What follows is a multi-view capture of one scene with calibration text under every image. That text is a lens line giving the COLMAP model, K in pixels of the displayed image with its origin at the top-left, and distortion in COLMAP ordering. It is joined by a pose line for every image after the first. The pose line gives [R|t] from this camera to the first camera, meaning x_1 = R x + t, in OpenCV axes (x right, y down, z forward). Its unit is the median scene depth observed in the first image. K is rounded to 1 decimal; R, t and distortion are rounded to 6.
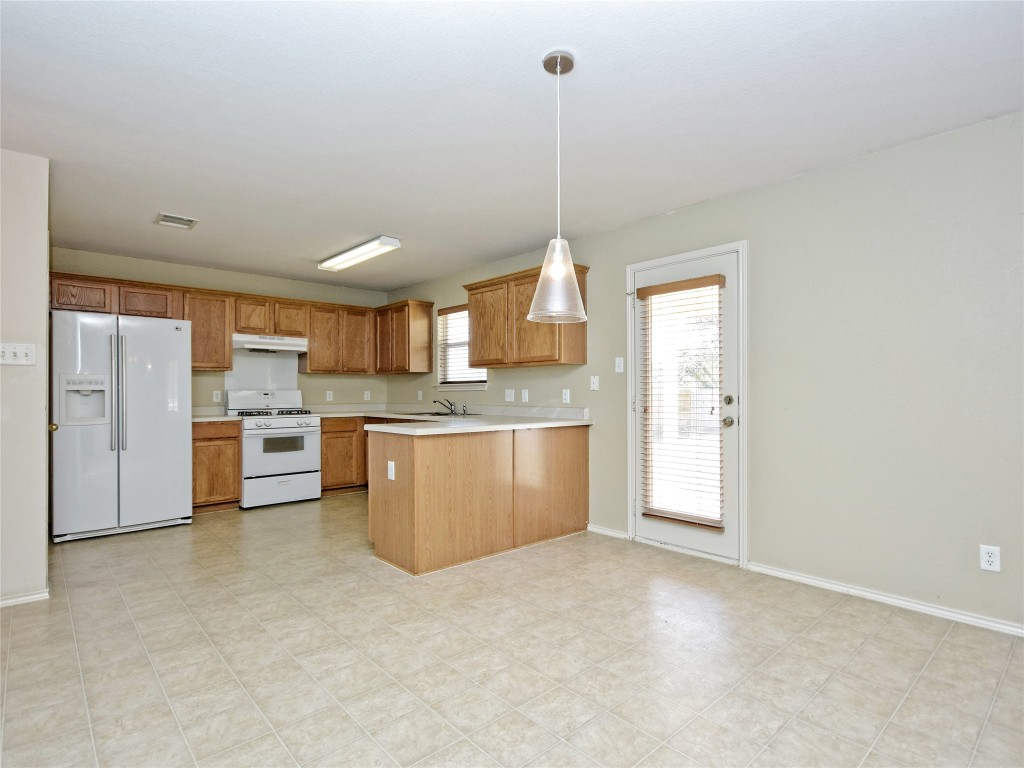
lens RADIAL K [[527.8, 0, 515.1], [0, 527.8, 391.1], [0, 0, 1]] dist [0.007189, -0.001413]
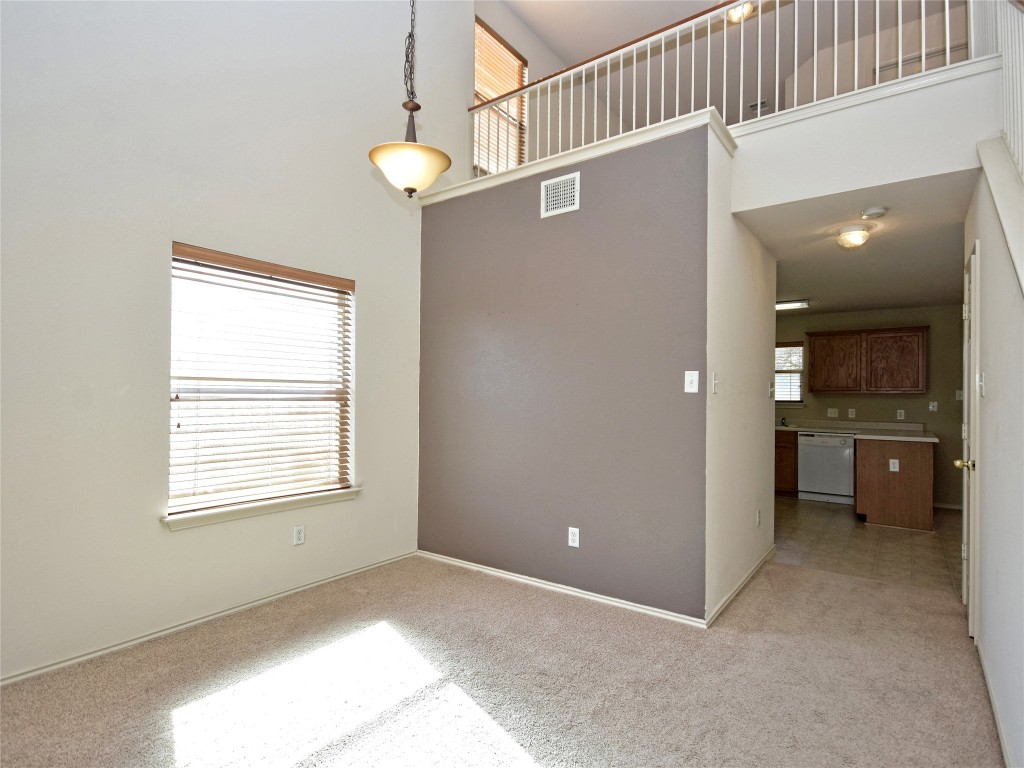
lens RADIAL K [[527.8, 0, 509.5], [0, 527.8, 391.9], [0, 0, 1]] dist [0.007189, -0.001413]
pose [[0.981310, 0.017268, 0.191659, -1.298104], [-0.016031, 0.999839, -0.008002, -0.024940], [-0.191767, 0.004780, 0.981429, -0.234679]]
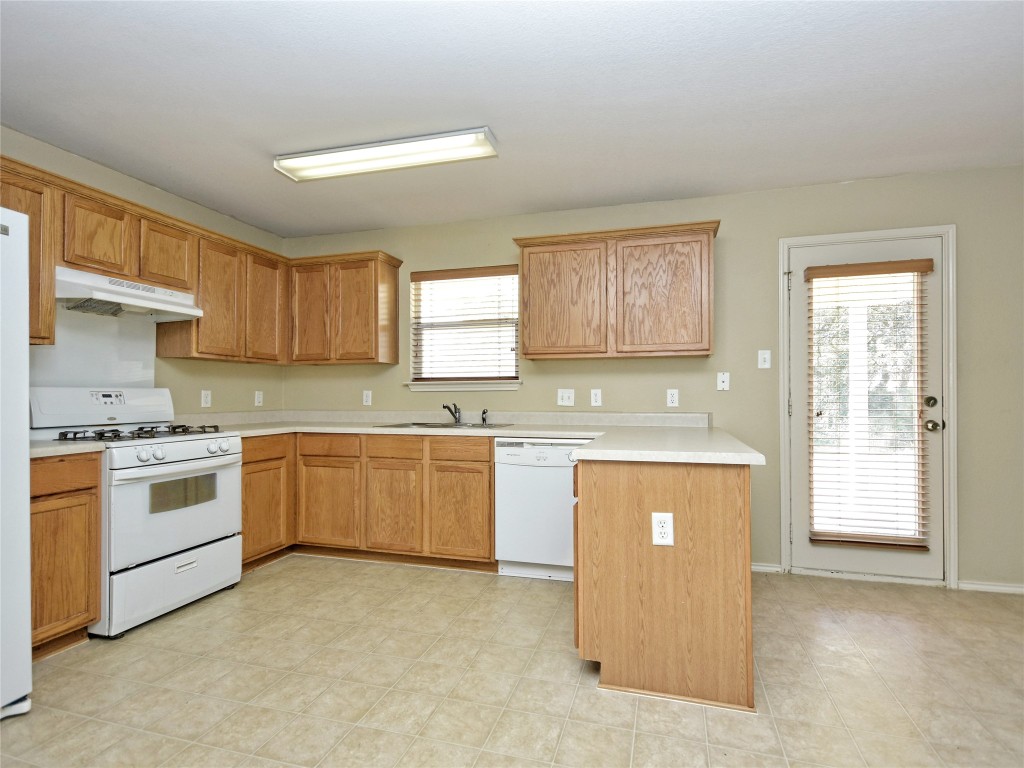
lens RADIAL K [[527.8, 0, 513.3], [0, 527.8, 391.2], [0, 0, 1]] dist [0.007189, -0.001413]
pose [[0.856461, 0.005975, 0.516177, -0.529063], [-0.002096, 0.999965, -0.008097, 0.006753], [-0.516208, 0.005853, 0.856443, 0.477656]]
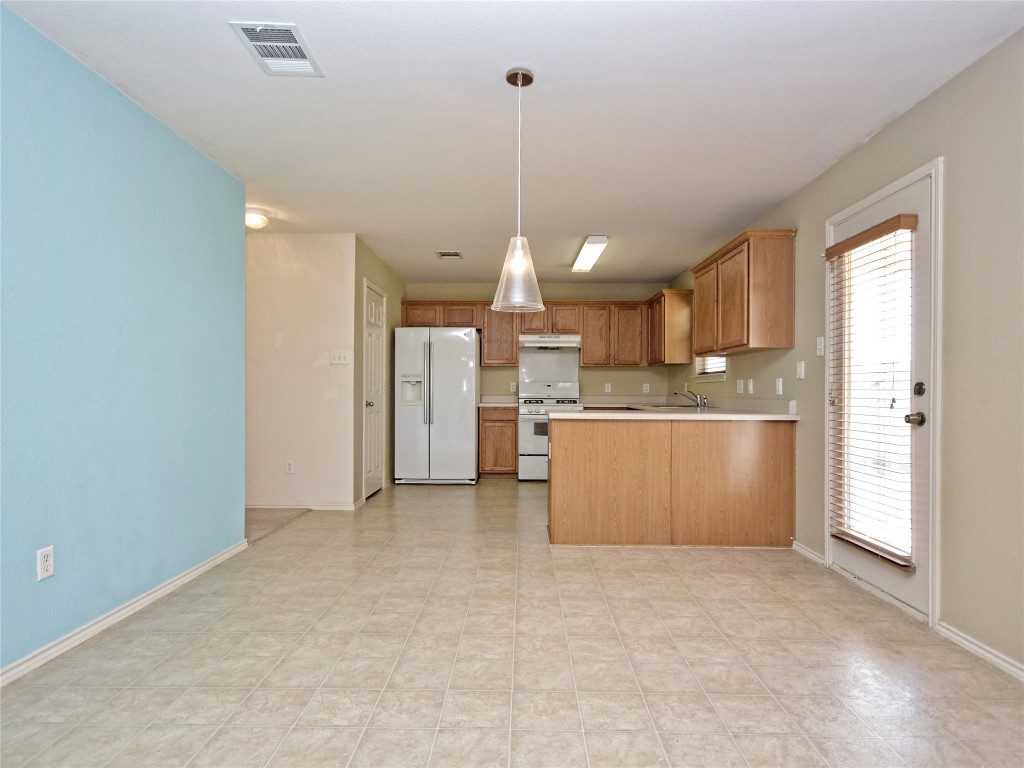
lens RADIAL K [[565.2, 0, 514.8], [0, 565.2, 393.7], [0, 0, 1]] dist [0.005986, 0.005143]
pose [[0.732638, 0.009657, -0.680550, 0.418872], [-0.003483, 0.999939, 0.010440, 0.014124], [0.680609, -0.005278, 0.732628, 0.057474]]
